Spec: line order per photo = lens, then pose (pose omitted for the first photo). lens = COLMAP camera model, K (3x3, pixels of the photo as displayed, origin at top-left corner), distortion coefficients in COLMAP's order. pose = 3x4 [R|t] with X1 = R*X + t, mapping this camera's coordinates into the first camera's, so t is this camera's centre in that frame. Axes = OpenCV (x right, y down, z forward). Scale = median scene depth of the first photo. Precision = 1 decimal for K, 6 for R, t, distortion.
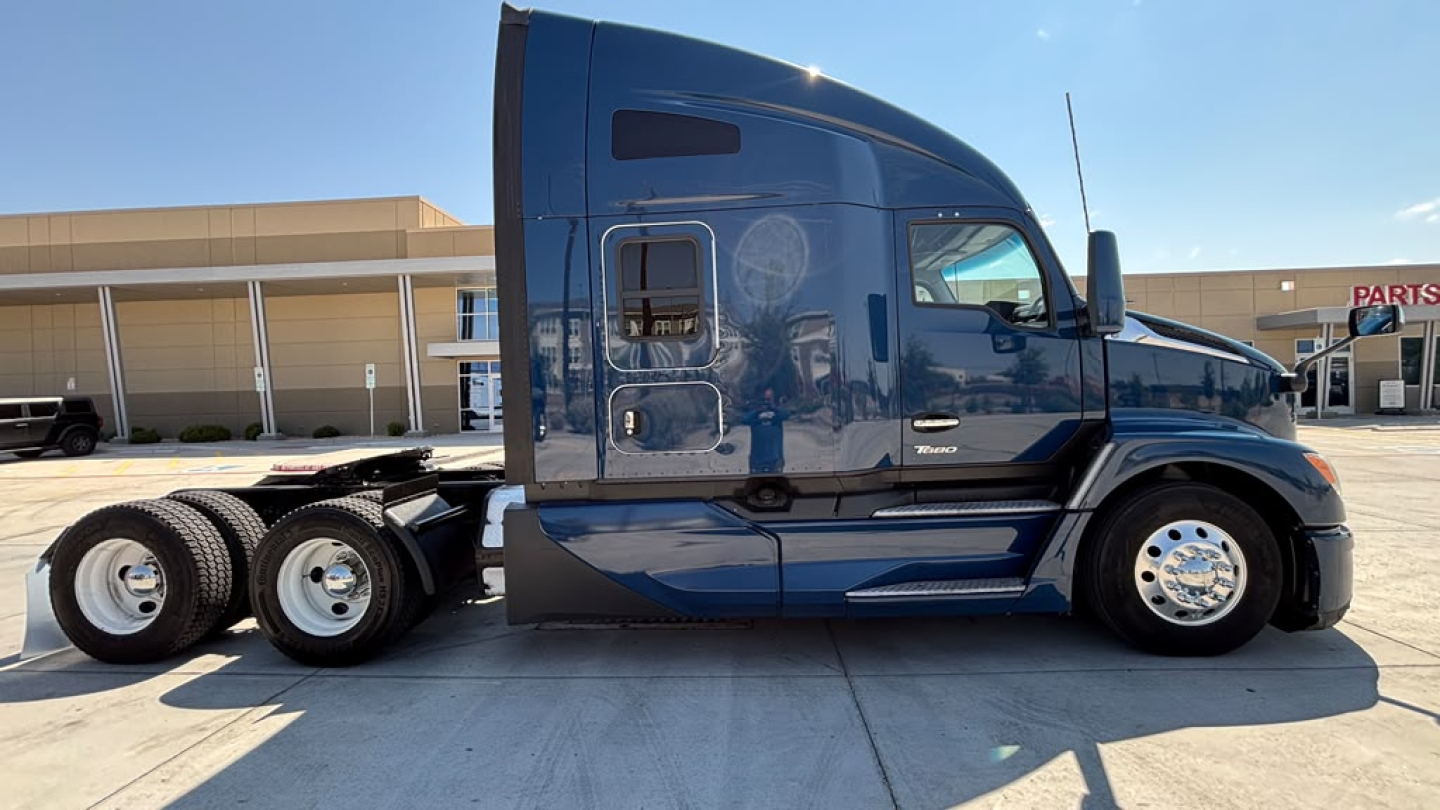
lens RADIAL K [[589.4, 0, 716.6], [0, 589.4, 399.5], [0, 0, 1]] dist [0.009301, -0.004399]
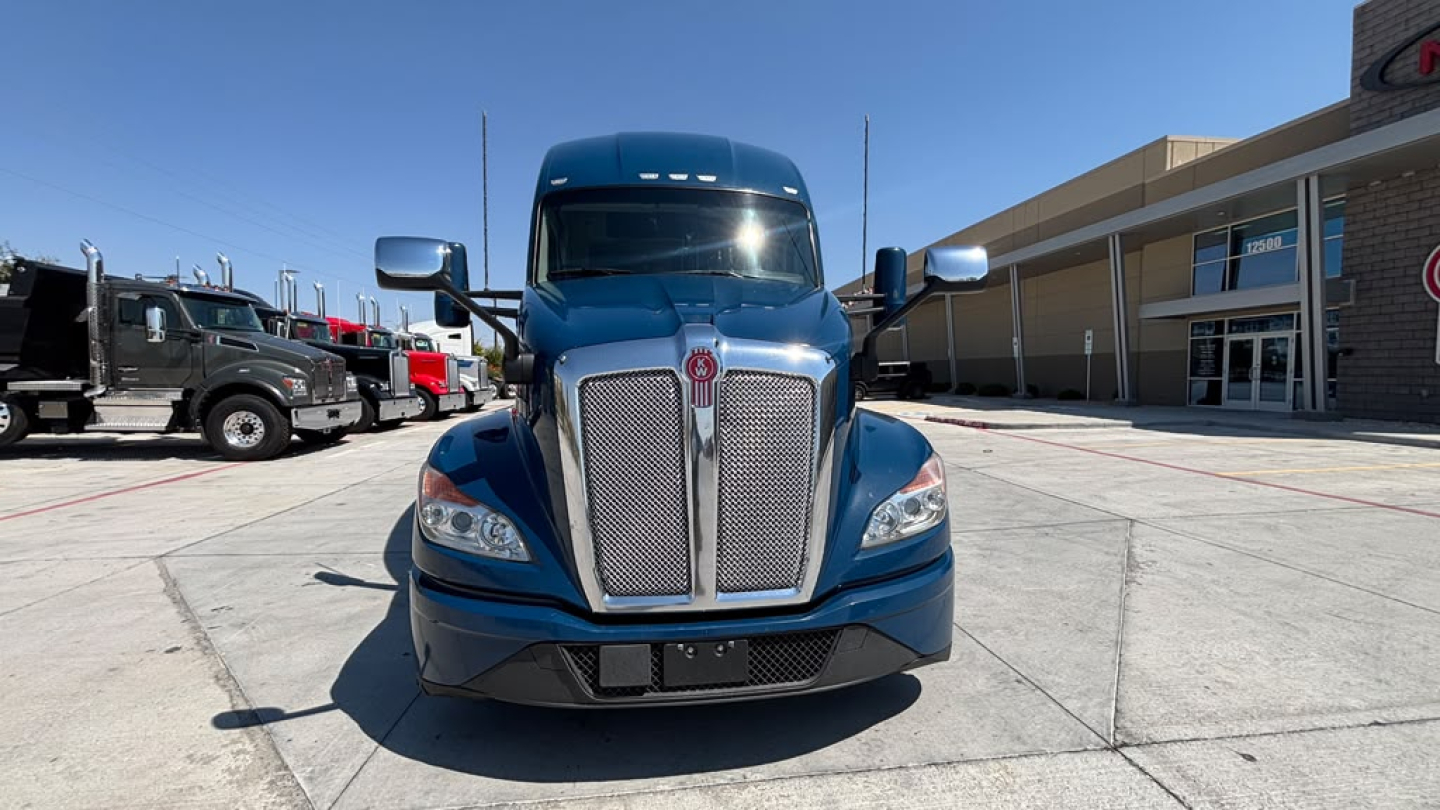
lens RADIAL K [[589.4, 0, 716.6], [0, 589.4, 399.5], [0, 0, 1]] dist [0.009301, -0.004399]
pose [[0.169027, 0.070939, -0.983055, 0.313230], [-0.001127, 0.997420, 0.071782, -0.013450], [0.985611, -0.011025, 0.168671, 0.195884]]
